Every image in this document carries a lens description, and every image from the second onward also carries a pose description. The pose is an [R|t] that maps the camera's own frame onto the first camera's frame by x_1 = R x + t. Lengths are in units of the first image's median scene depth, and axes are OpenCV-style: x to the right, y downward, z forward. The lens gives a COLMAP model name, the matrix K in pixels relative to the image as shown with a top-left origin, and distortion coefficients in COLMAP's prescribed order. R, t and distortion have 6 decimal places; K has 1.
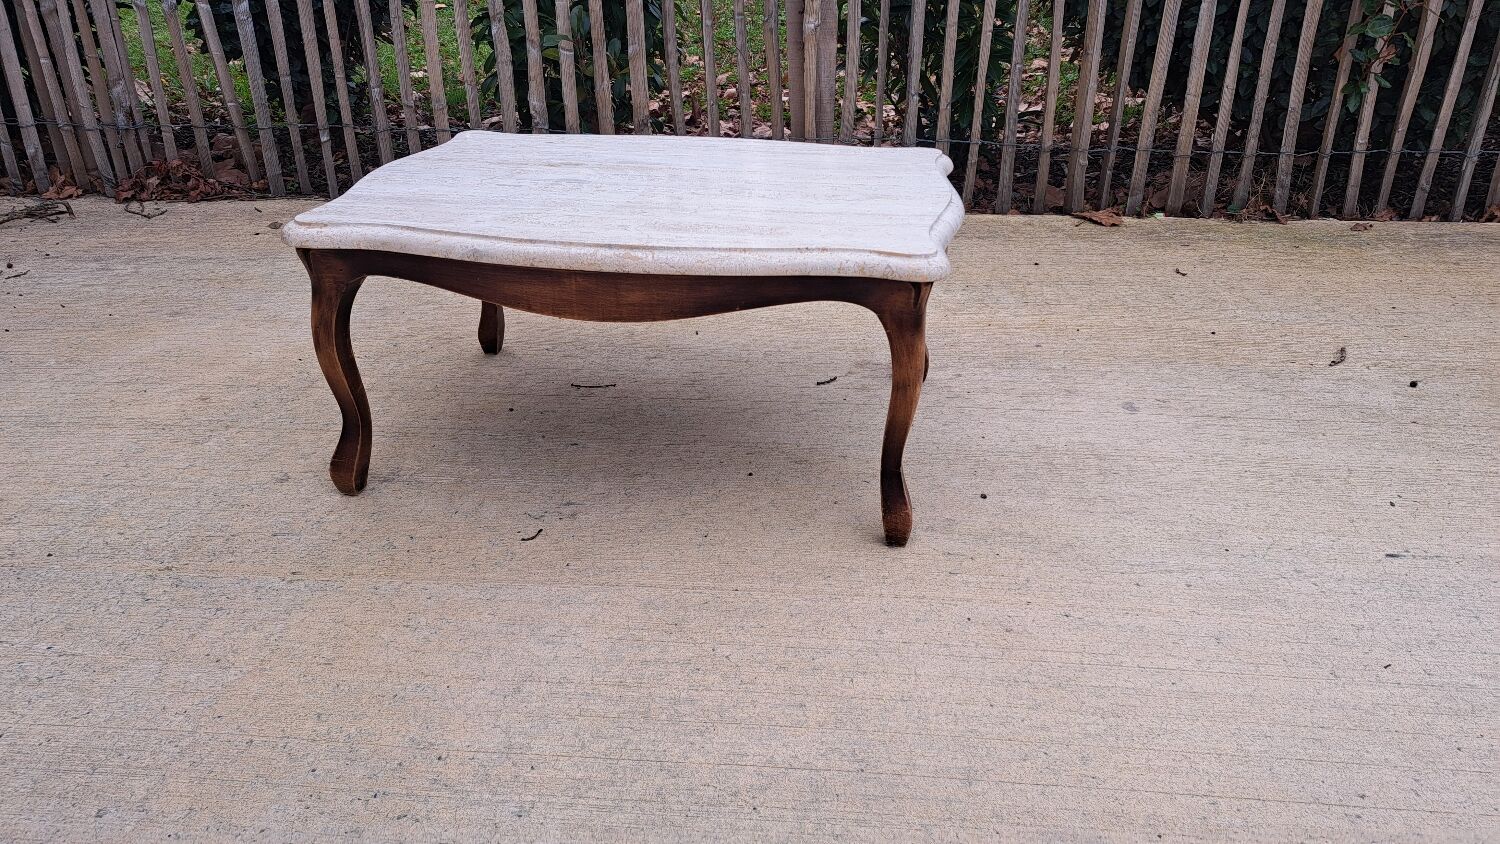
lens RADIAL K [[1082.4, 0, 768.6], [0, 1082.4, 407.7], [0, 0, 1]] dist [0.079096, -0.087462]
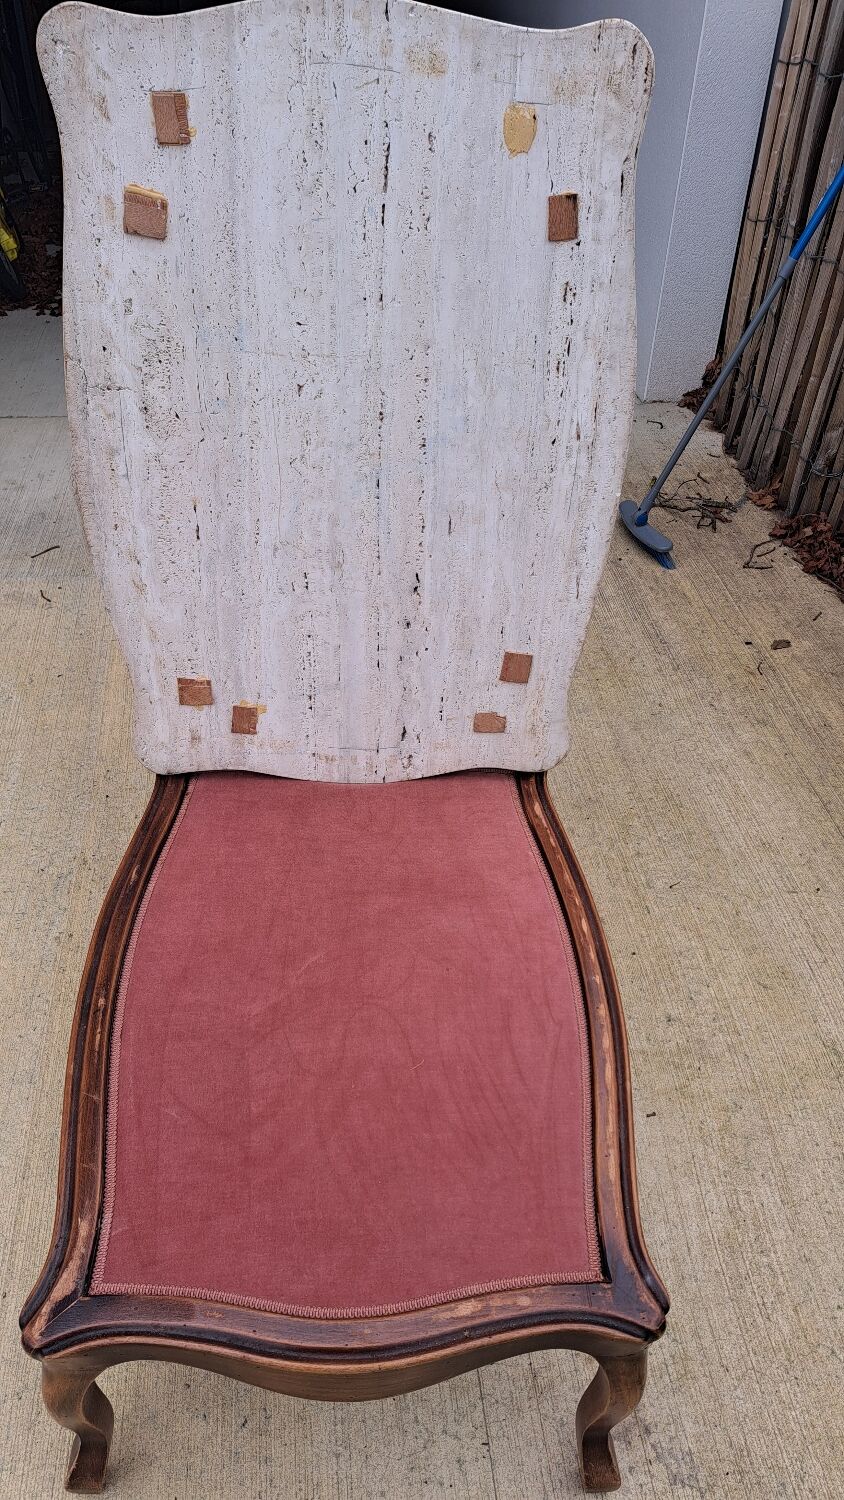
lens RADIAL K [[1082.4, 0, 424.8], [0, 1082.4, 757.5], [0, 0, 1]] dist [0.079096, -0.087462]
pose [[0.185216, 0.631305, -0.753093, 0.413098], [-0.463603, 0.731846, 0.499474, -0.734824], [0.866468, 0.256625, 0.428224, 0.691120]]
